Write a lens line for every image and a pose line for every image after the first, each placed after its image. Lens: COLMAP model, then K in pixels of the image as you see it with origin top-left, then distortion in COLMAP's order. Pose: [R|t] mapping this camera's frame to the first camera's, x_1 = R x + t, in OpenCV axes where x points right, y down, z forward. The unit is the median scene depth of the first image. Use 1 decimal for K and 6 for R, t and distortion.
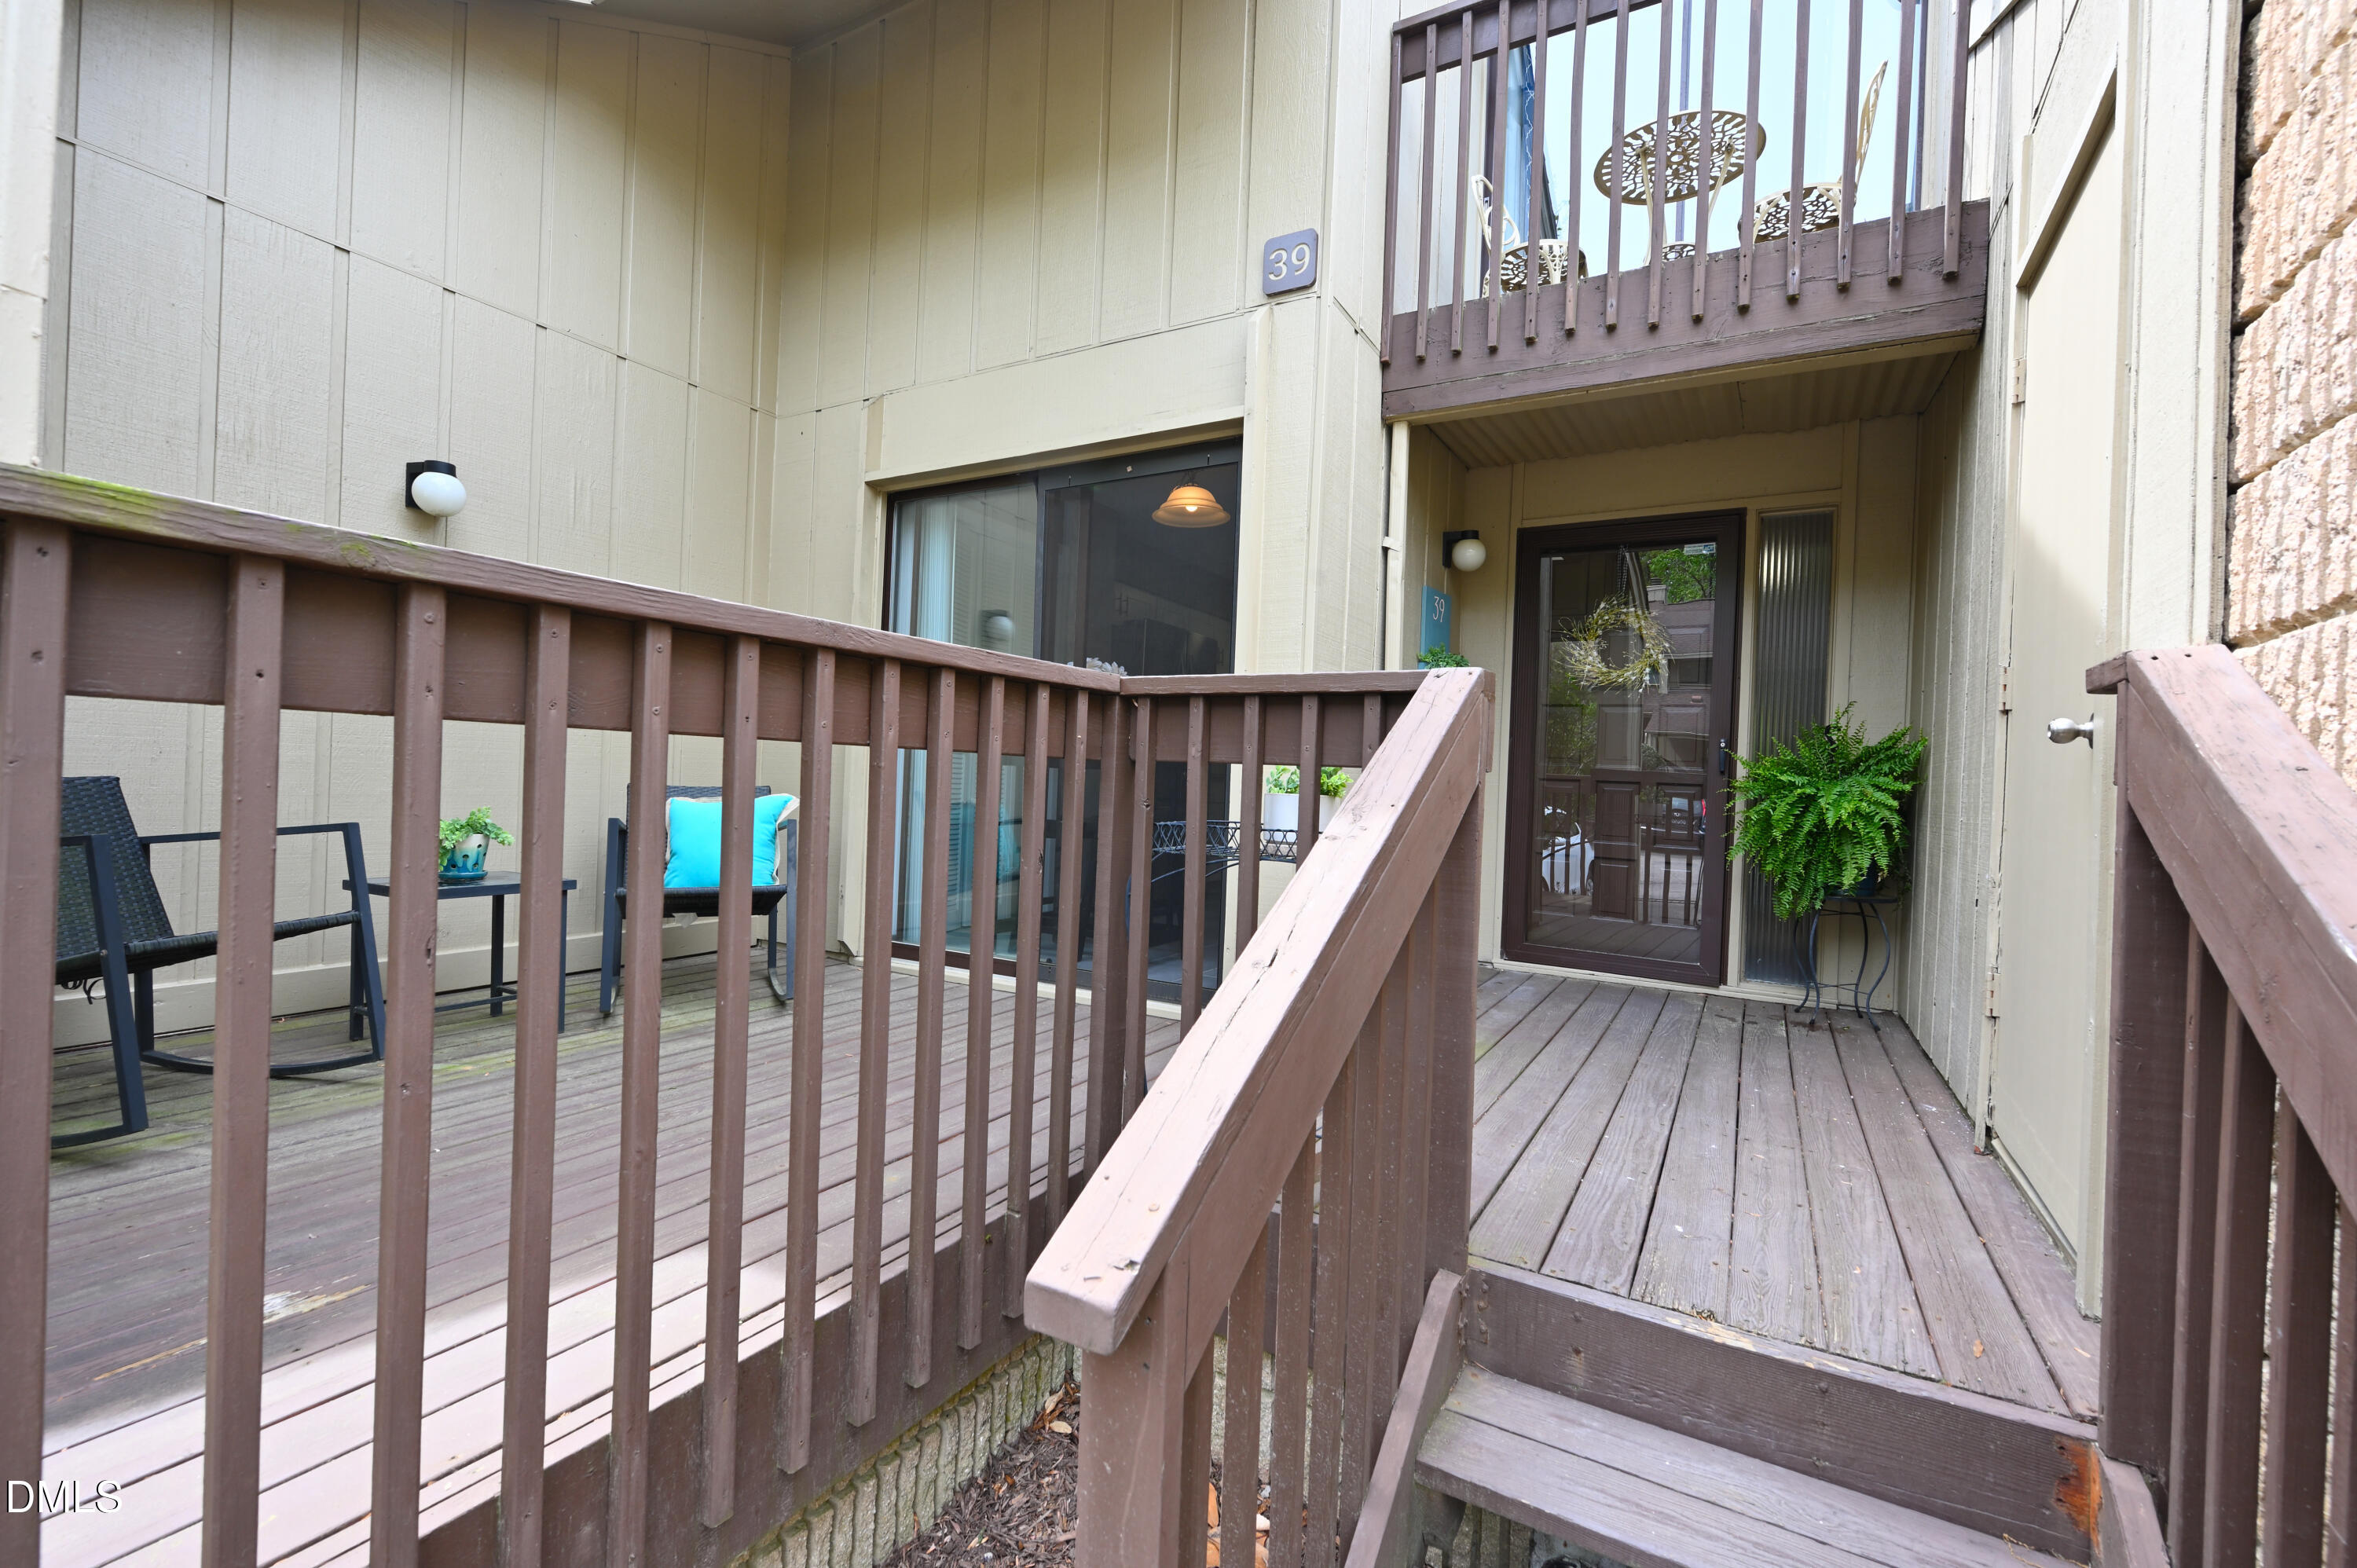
lens RADIAL K [[996.5, 0, 1178.5], [0, 996.5, 784.0], [0, 0, 1]] dist [0.000623, 0.000067]
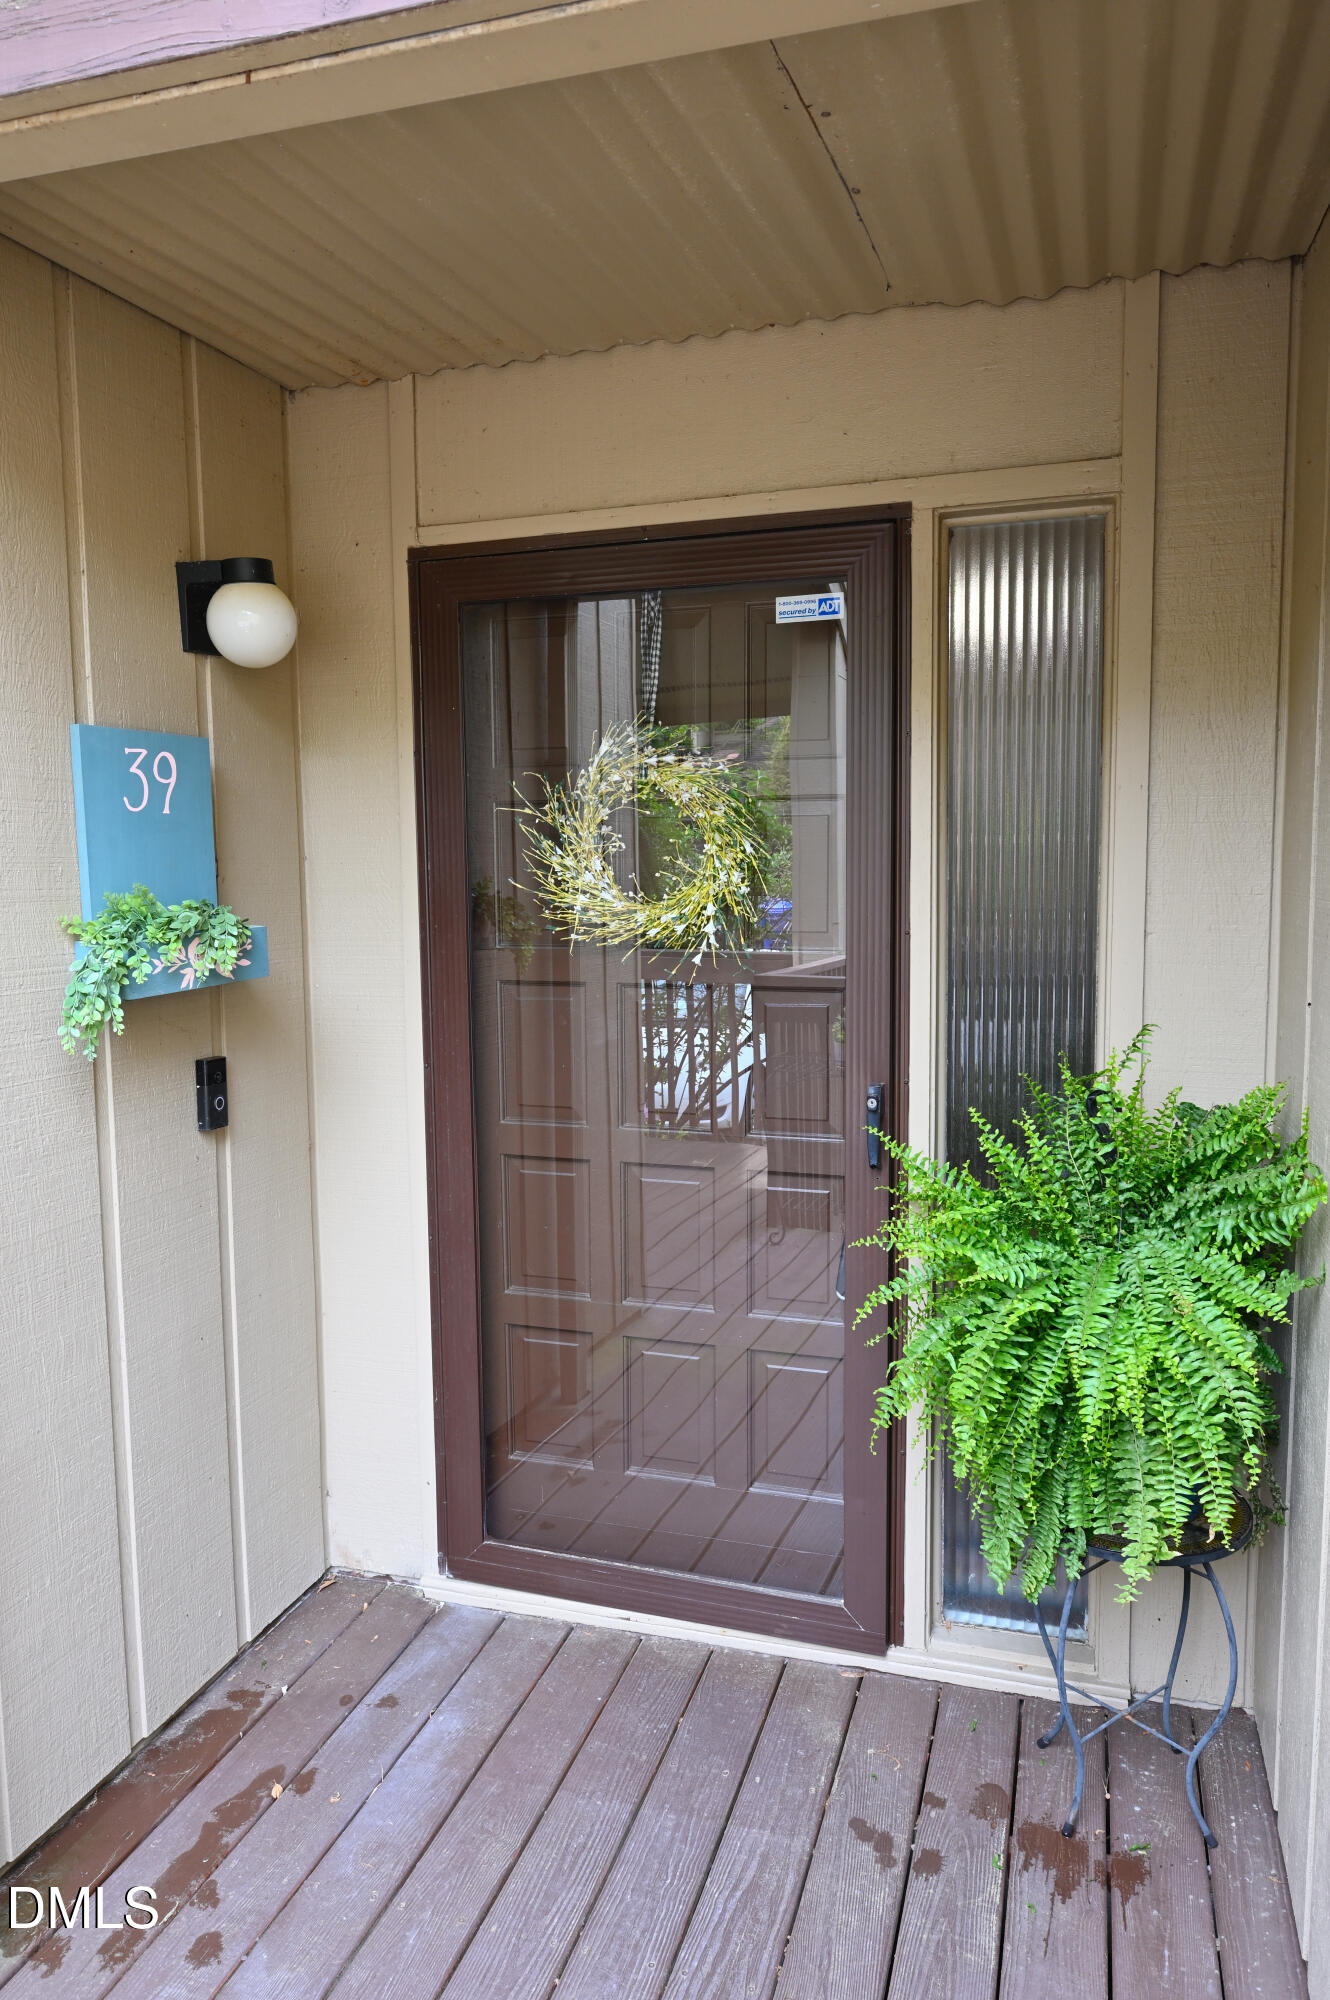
lens RADIAL K [[1340.2, 0, 665.0], [0, 1340.2, 1000.0], [0, 0, 1]] dist [-0.002798, -0.001060]
pose [[0.974112, -0.078825, 0.211877, 0.353934], [0.055402, 0.991900, 0.114305, -0.149555], [-0.219171, -0.099607, 0.970589, 0.495023]]
